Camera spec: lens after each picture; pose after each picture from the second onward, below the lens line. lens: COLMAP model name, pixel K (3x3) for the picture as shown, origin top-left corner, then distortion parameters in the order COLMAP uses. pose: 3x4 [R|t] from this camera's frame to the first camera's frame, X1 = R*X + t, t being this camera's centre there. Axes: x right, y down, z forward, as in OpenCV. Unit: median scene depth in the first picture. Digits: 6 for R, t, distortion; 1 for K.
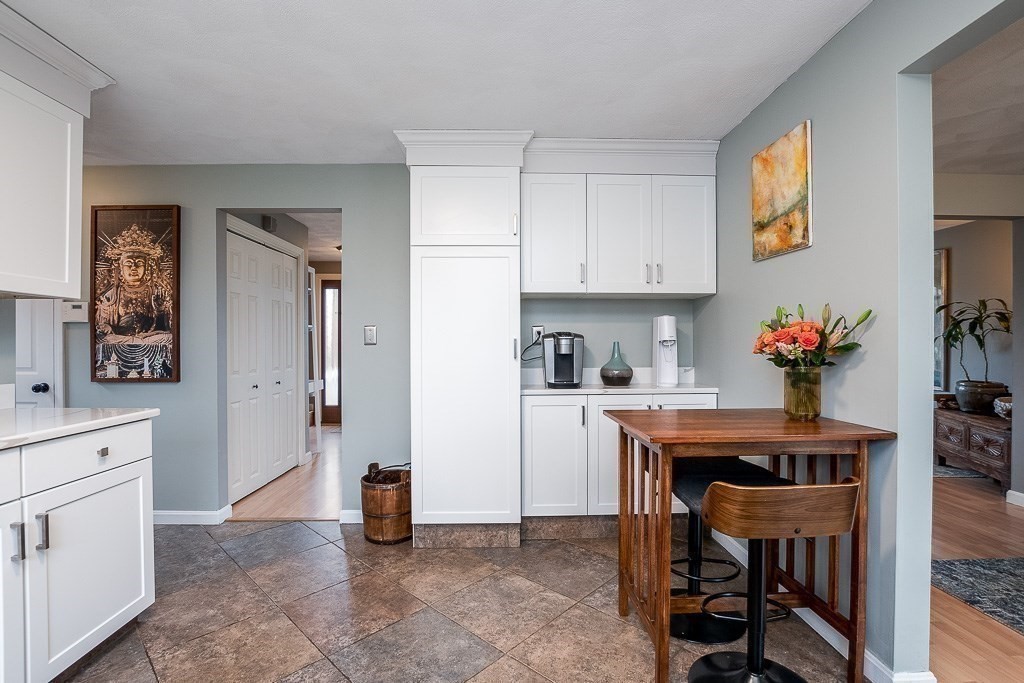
lens RADIAL K [[467.9, 0, 509.2], [0, 467.9, 345.3], [0, 0, 1]] dist [-0.045475, 0.011786]
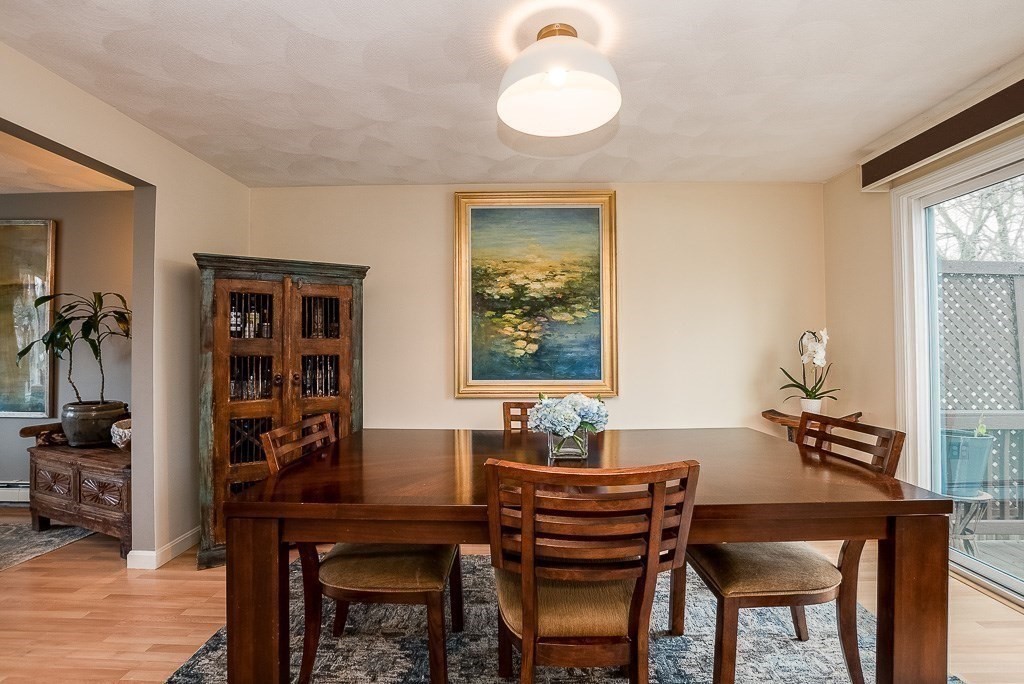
lens RADIAL K [[467.9, 0, 509.2], [0, 467.9, 345.8], [0, 0, 1]] dist [-0.045475, 0.011786]
pose [[0.043493, 0.007633, 0.999025, 0.321378], [0.003985, 0.999962, -0.007814, -0.004306], [-0.999046, 0.004321, 0.043461, 0.280763]]
